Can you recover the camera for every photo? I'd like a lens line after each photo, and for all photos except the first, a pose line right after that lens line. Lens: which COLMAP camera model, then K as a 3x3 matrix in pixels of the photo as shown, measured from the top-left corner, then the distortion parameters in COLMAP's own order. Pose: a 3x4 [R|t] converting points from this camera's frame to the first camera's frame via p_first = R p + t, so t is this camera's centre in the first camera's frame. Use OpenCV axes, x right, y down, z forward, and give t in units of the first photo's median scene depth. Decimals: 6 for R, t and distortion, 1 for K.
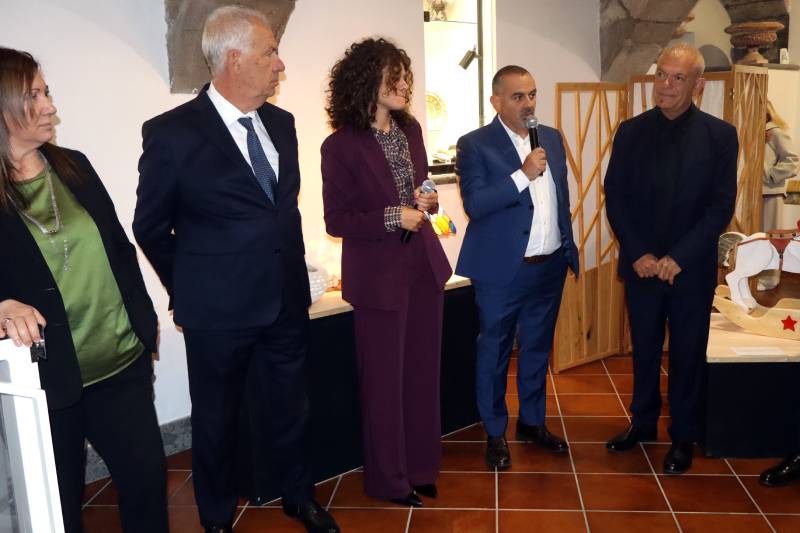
lens RADIAL K [[744.1, 0, 400.0], [0, 744.1, 266.5], [0, 0, 1]] dist [-0.021781, -0.018230]
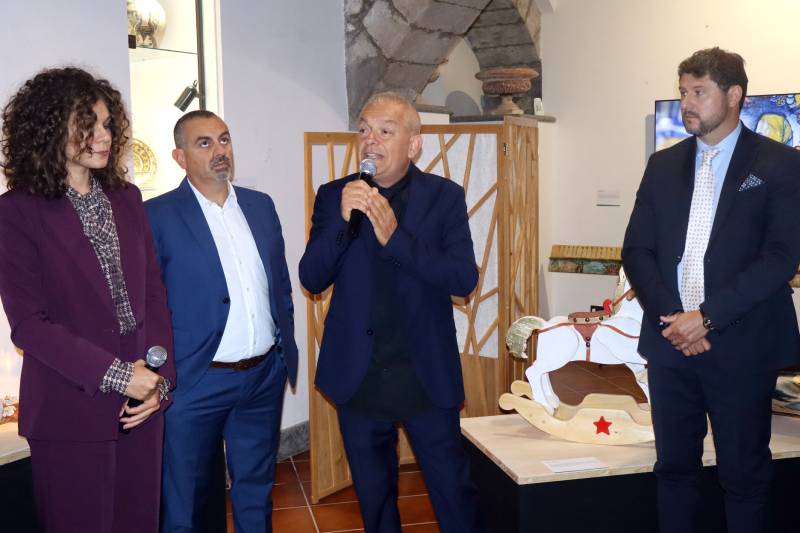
lens RADIAL K [[934.6, 0, 400.0], [0, 934.6, 266.5], [0, 0, 1]] dist [-0.025111, -0.043448]
pose [[0.948203, -0.018147, 0.317147, -0.008133], [0.048536, 0.994921, -0.088183, -0.009766], [-0.313936, 0.099009, 0.944268, 0.034512]]
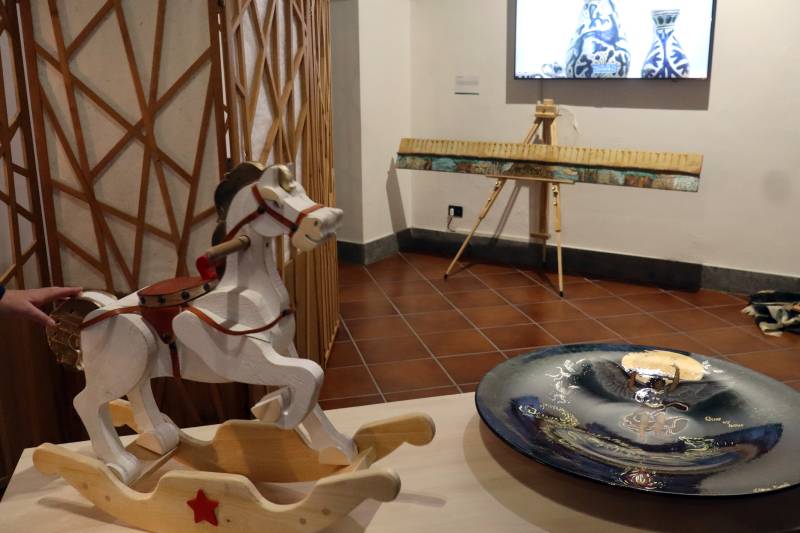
lens RADIAL K [[744.1, 0, 400.0], [0, 744.1, 266.5], [0, 0, 1]] dist [-0.021781, -0.018230]
pose [[0.938975, -0.070192, 0.336748, 0.255235], [0.051557, 0.996619, 0.063977, -0.041333], [-0.340100, -0.042711, 0.939419, 0.293080]]
